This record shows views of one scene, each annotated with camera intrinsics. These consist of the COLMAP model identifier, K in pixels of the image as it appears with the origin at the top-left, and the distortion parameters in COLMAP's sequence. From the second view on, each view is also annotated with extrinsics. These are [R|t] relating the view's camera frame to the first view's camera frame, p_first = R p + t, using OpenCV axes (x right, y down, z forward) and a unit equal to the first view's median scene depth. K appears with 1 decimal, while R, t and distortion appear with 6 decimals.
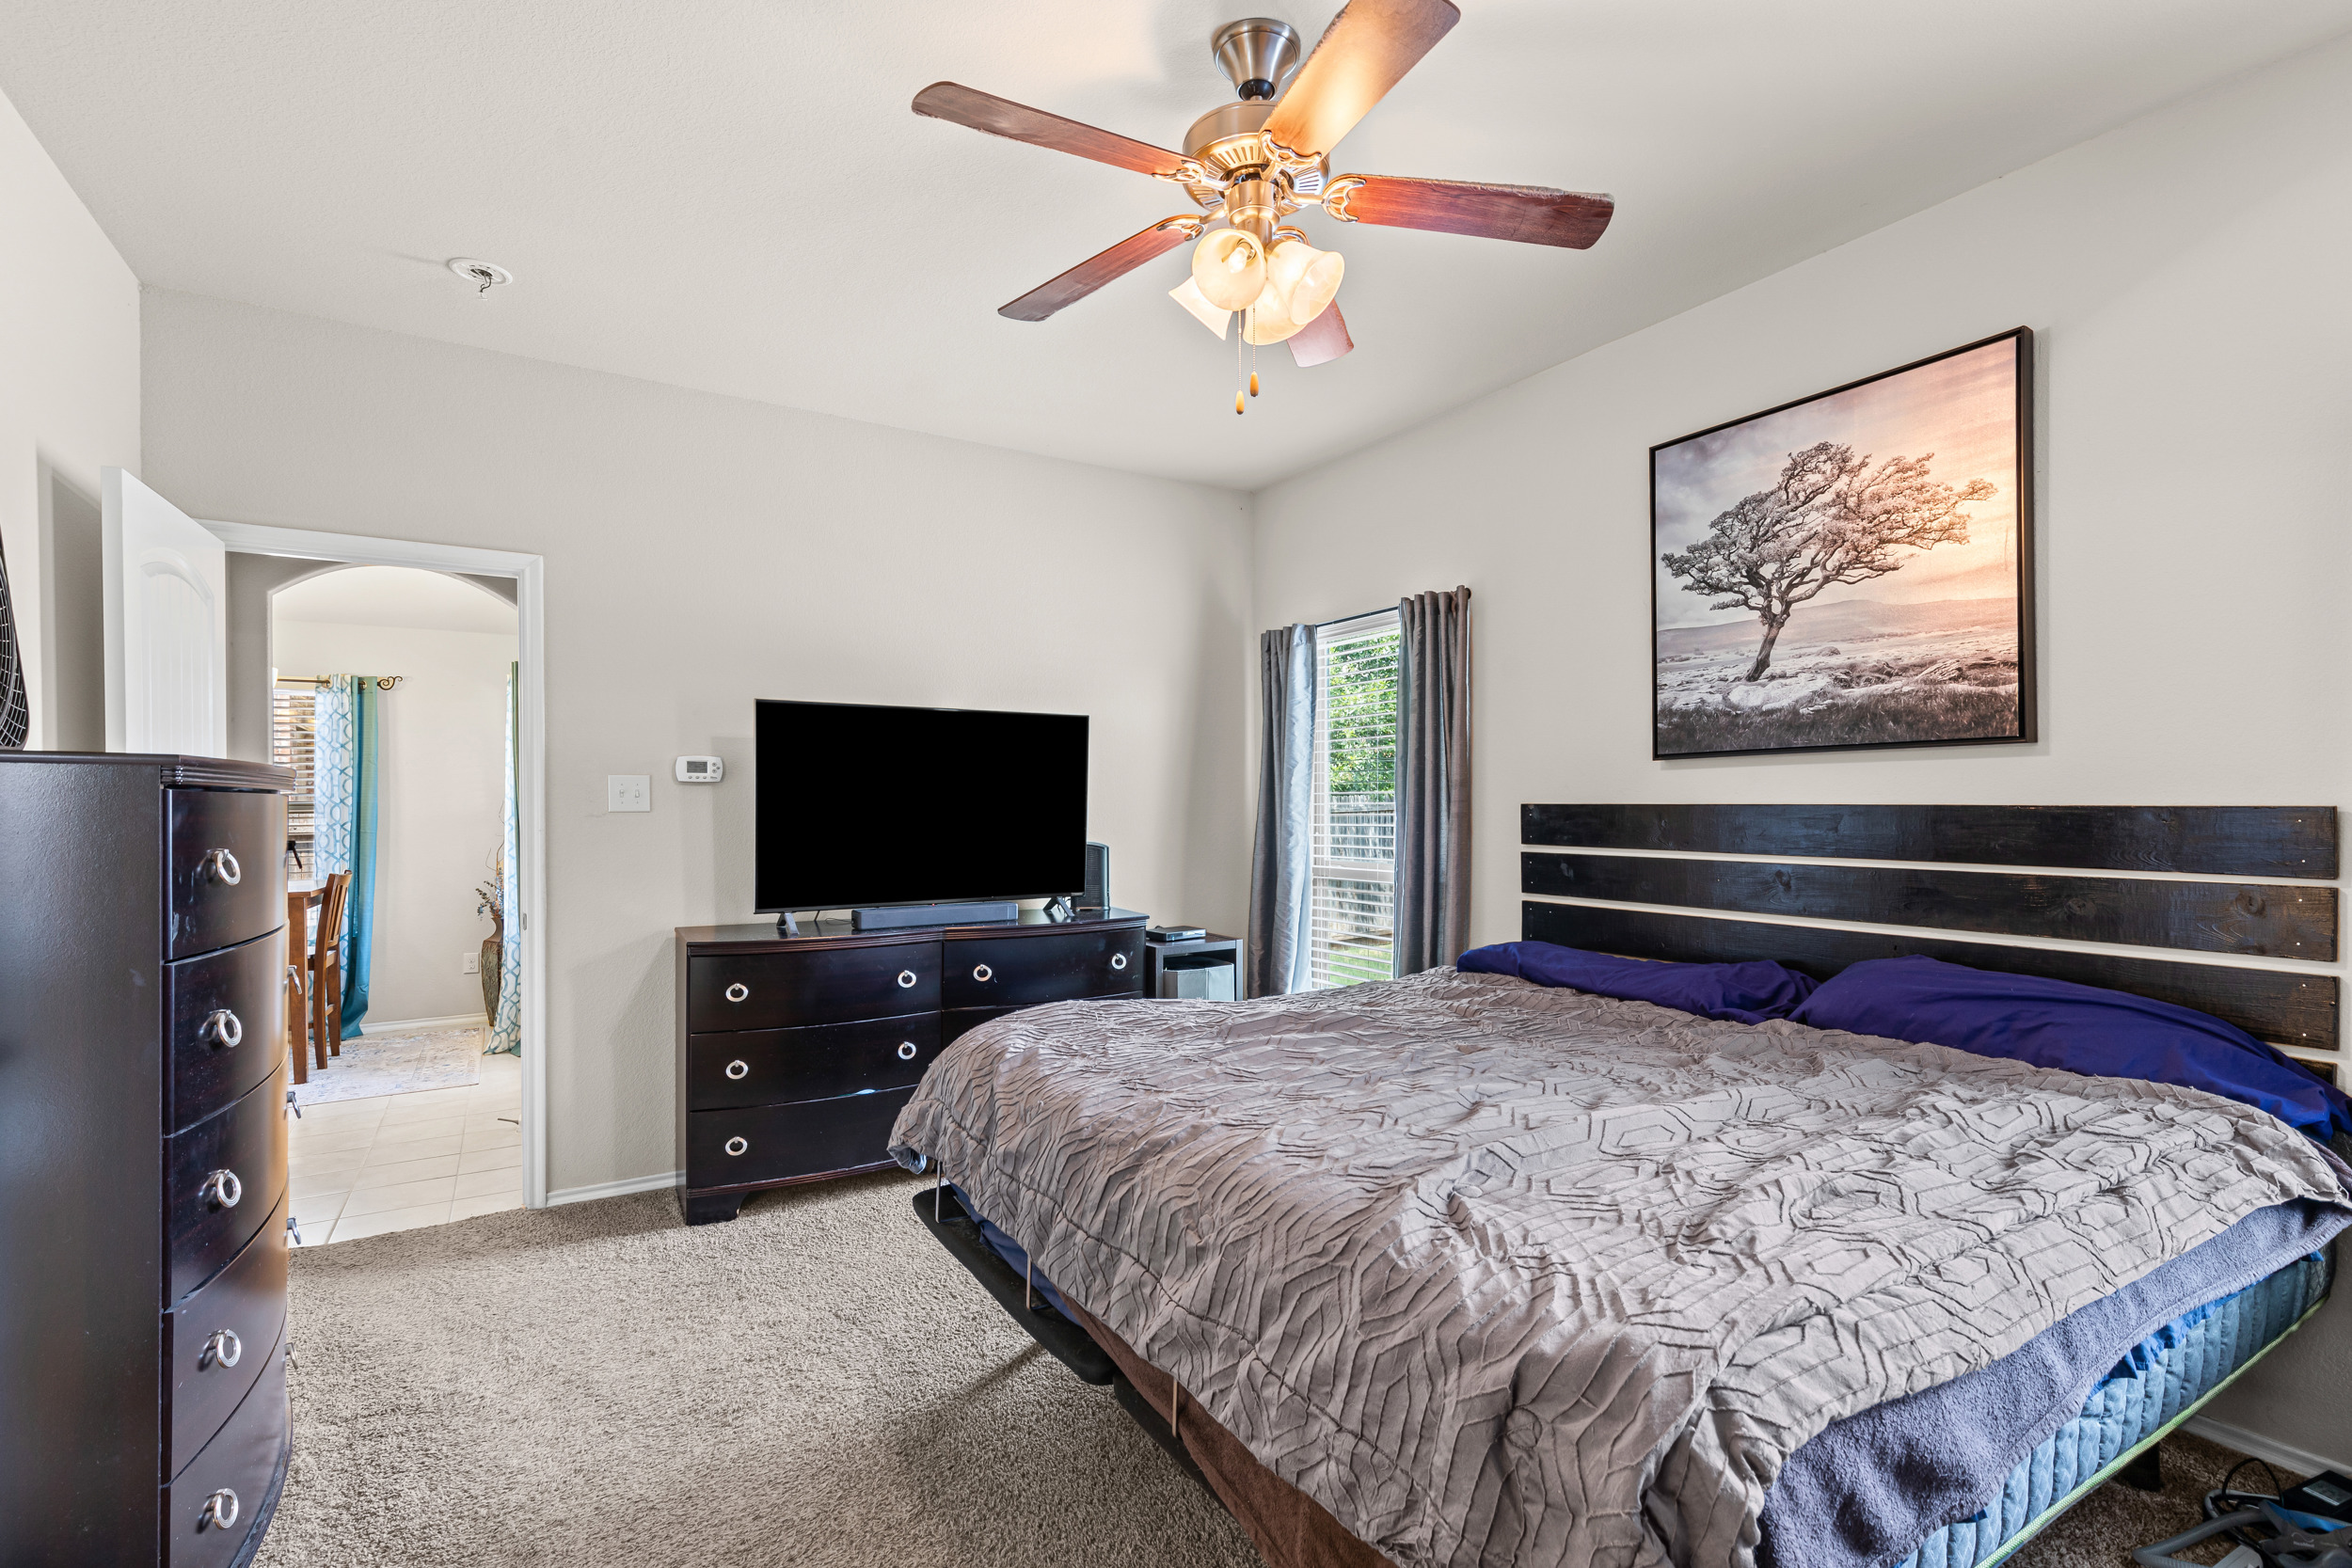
lens RADIAL K [[1076.9, 0, 1174.5], [0, 1076.9, 791.4], [0, 0, 1]] dist [0.007448, -0.000793]
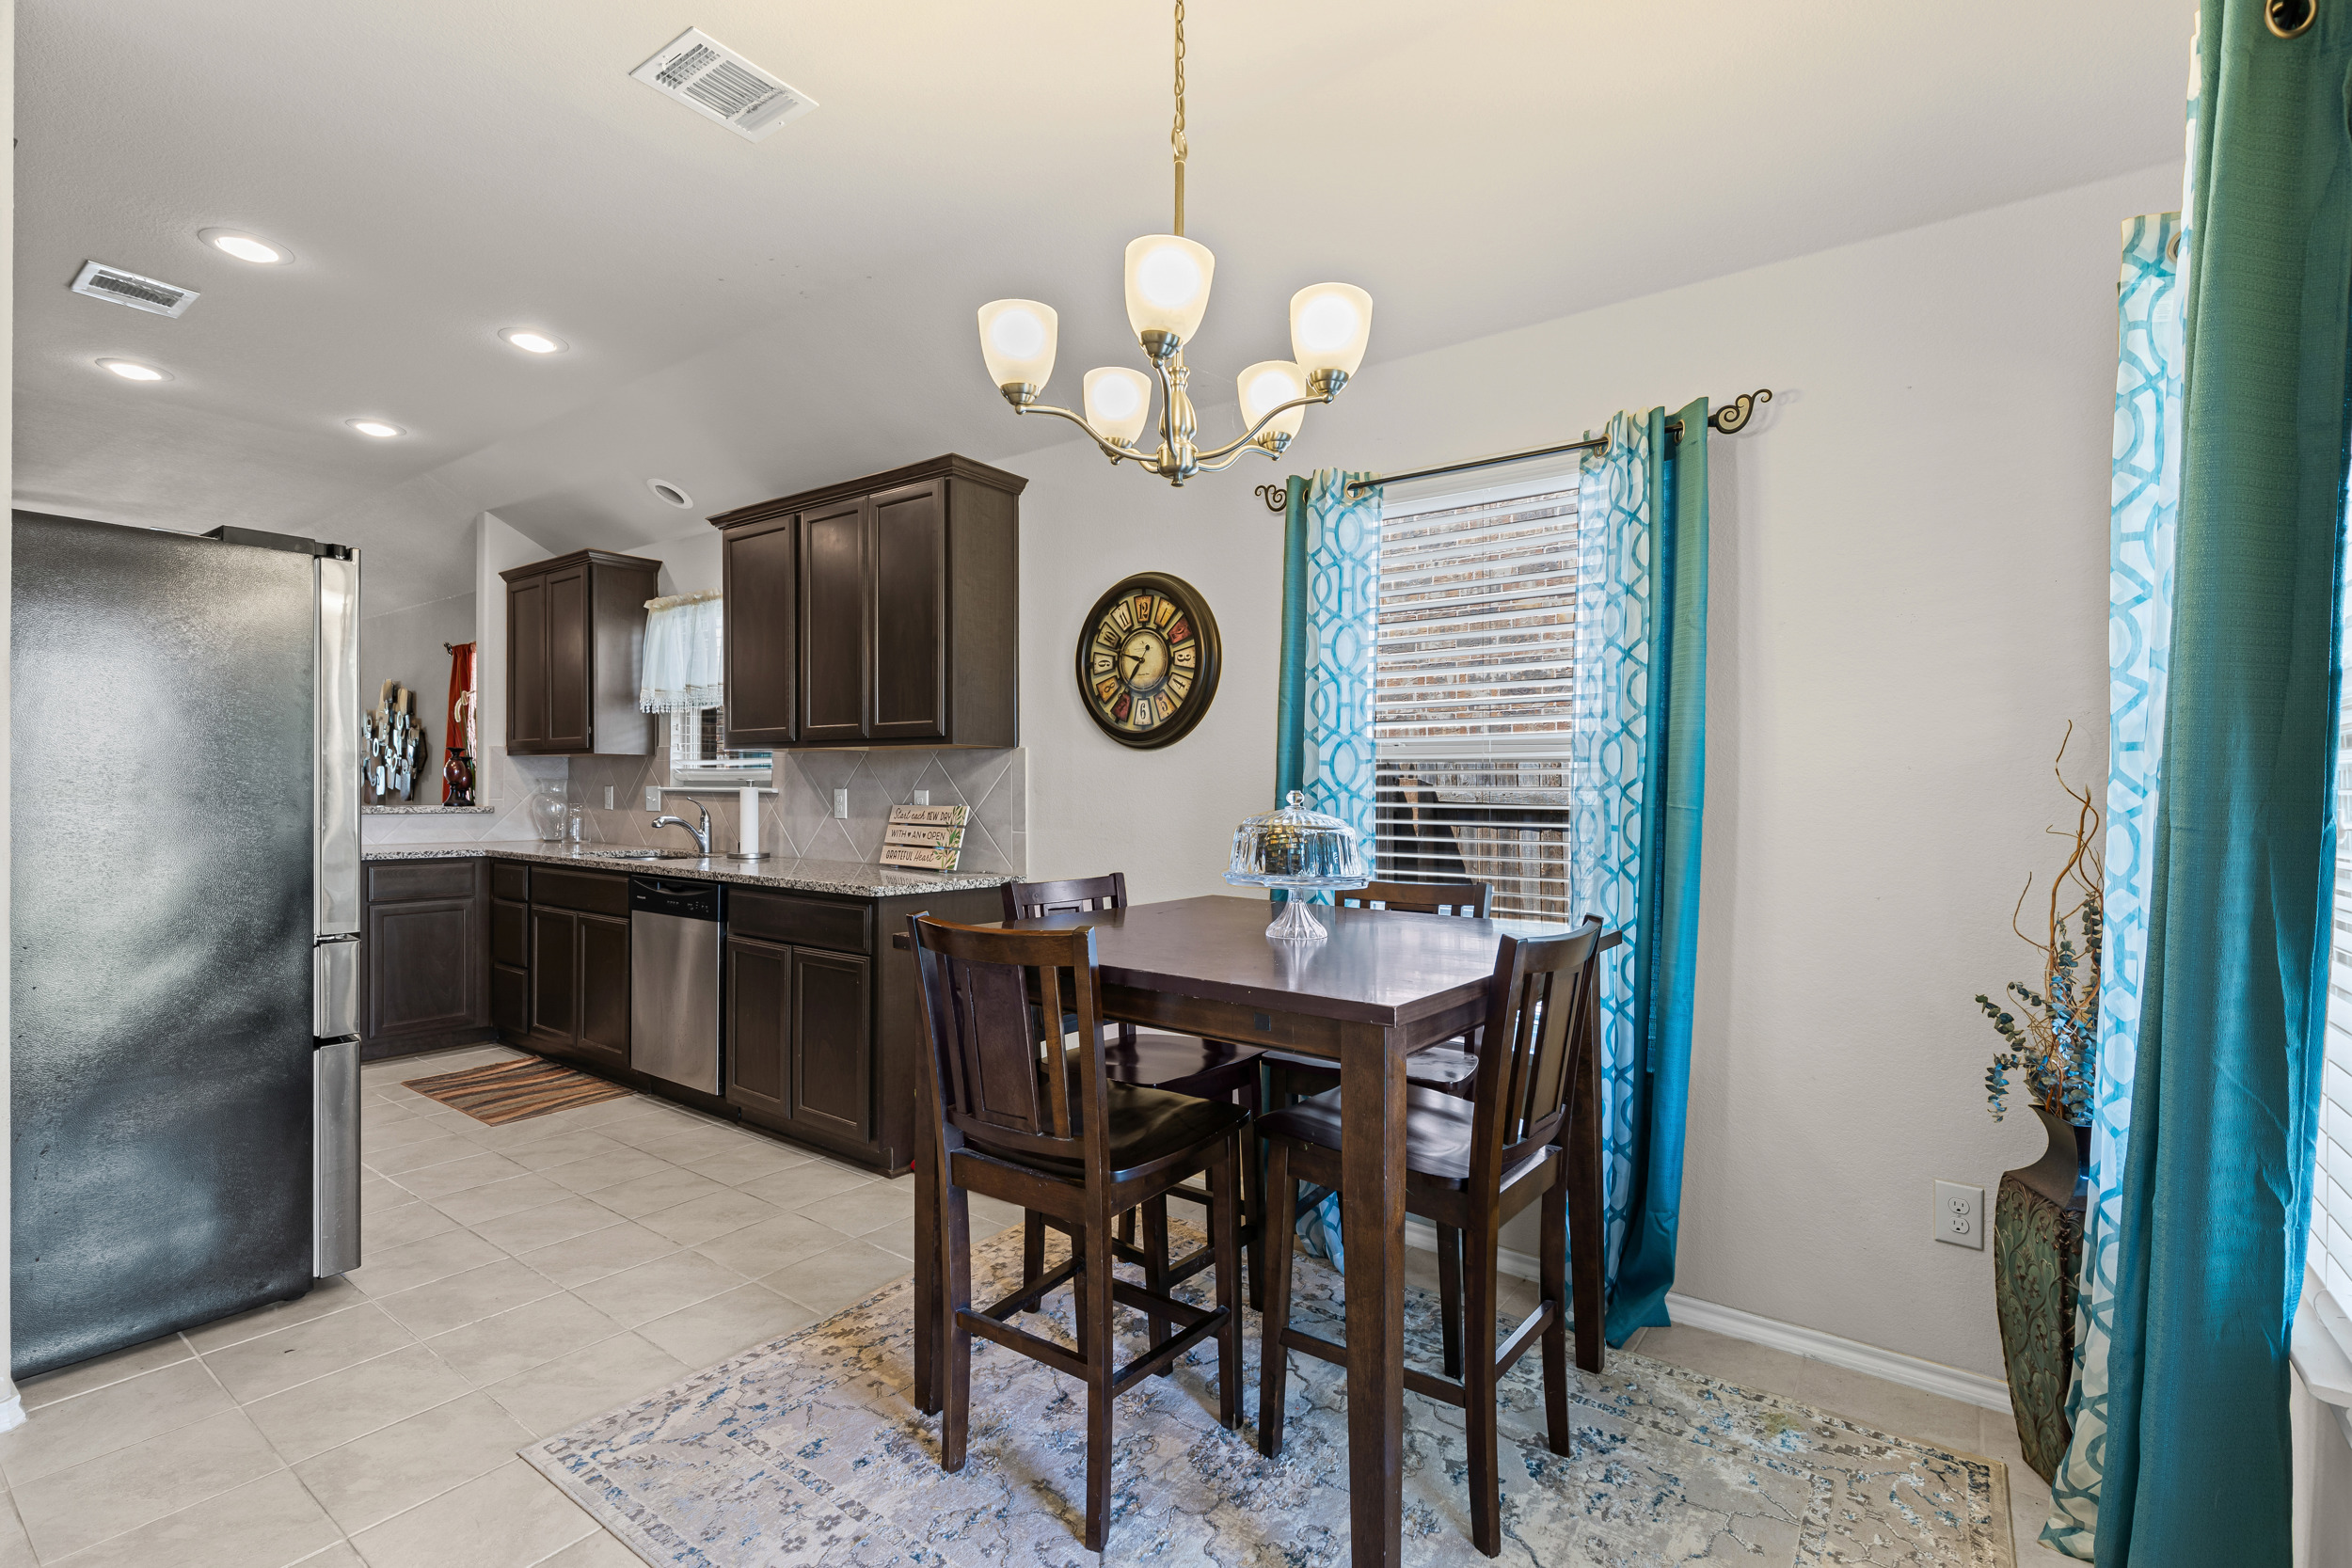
lens RADIAL K [[1076.9, 0, 1172.6], [0, 1076.9, 794.8], [0, 0, 1]] dist [0.007448, -0.000793]
pose [[0.378938, 0.012370, -0.925339, -0.462469], [0.001894, 0.999898, 0.014142, 0.027379], [0.925420, -0.007112, 0.378876, 0.690611]]
